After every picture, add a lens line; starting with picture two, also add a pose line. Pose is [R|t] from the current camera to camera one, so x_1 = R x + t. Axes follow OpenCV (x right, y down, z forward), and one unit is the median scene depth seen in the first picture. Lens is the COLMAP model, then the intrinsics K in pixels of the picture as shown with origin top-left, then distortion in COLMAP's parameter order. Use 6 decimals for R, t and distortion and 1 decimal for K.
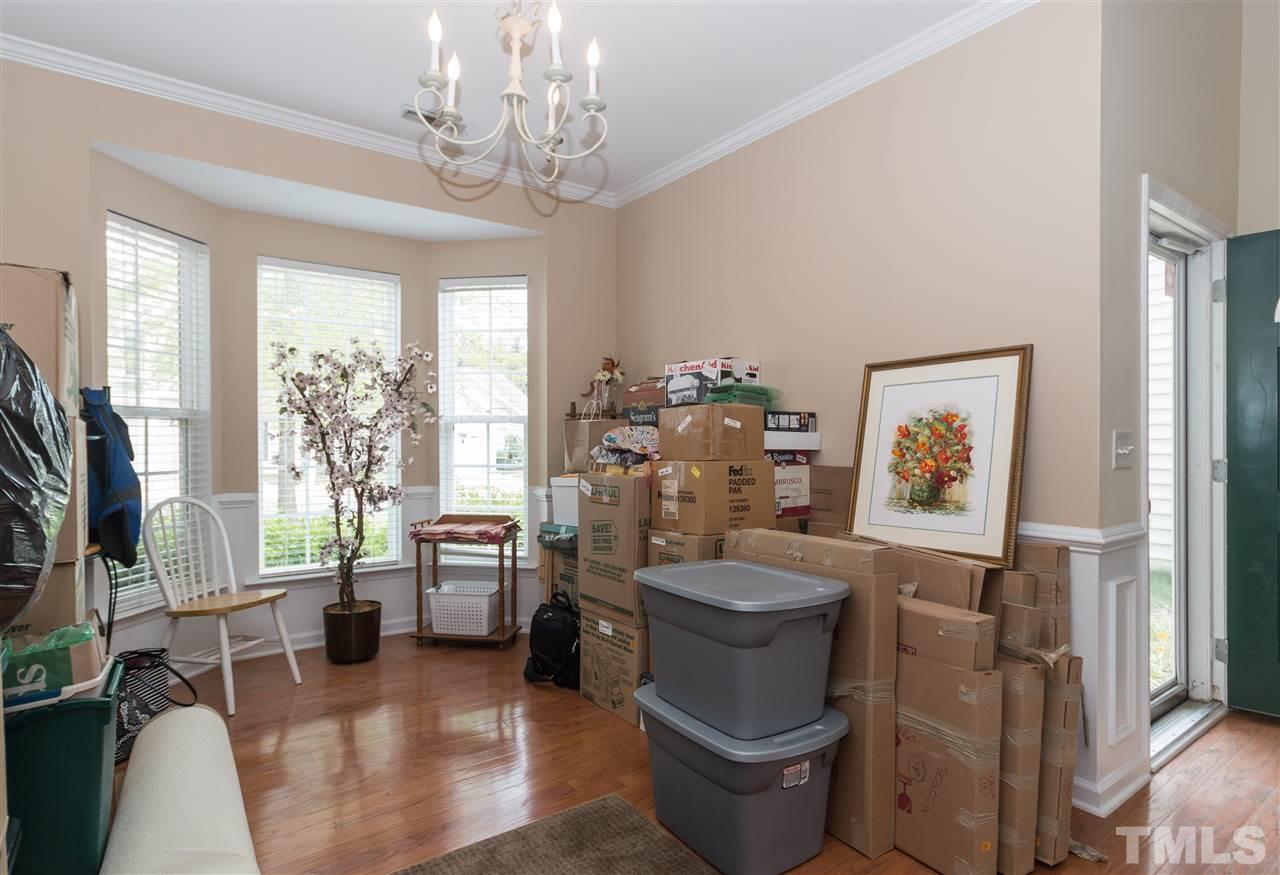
lens RADIAL K [[689.5, 0, 641.2], [0, 689.5, 439.4], [0, 0, 1]] dist [0.002910, 0.003737]
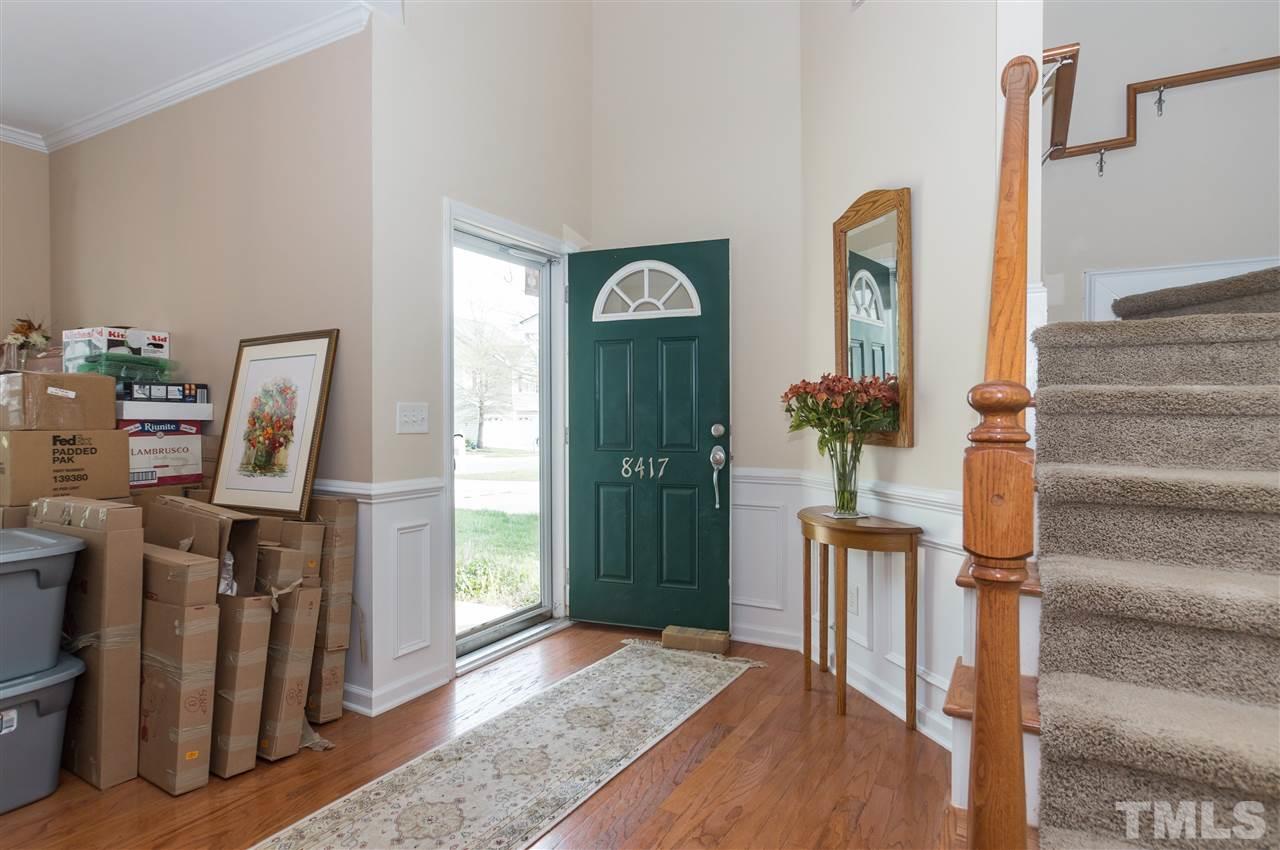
lens RADIAL K [[709.9, 0, 636.1], [0, 709.9, 422.2], [0, 0, 1]] dist [0.018361, 0.001486]
pose [[0.916776, -0.001929, 0.399397, 0.479208], [-0.002197, 0.999949, 0.009873, 0.007099], [-0.399395, -0.009929, 0.916725, -0.280261]]
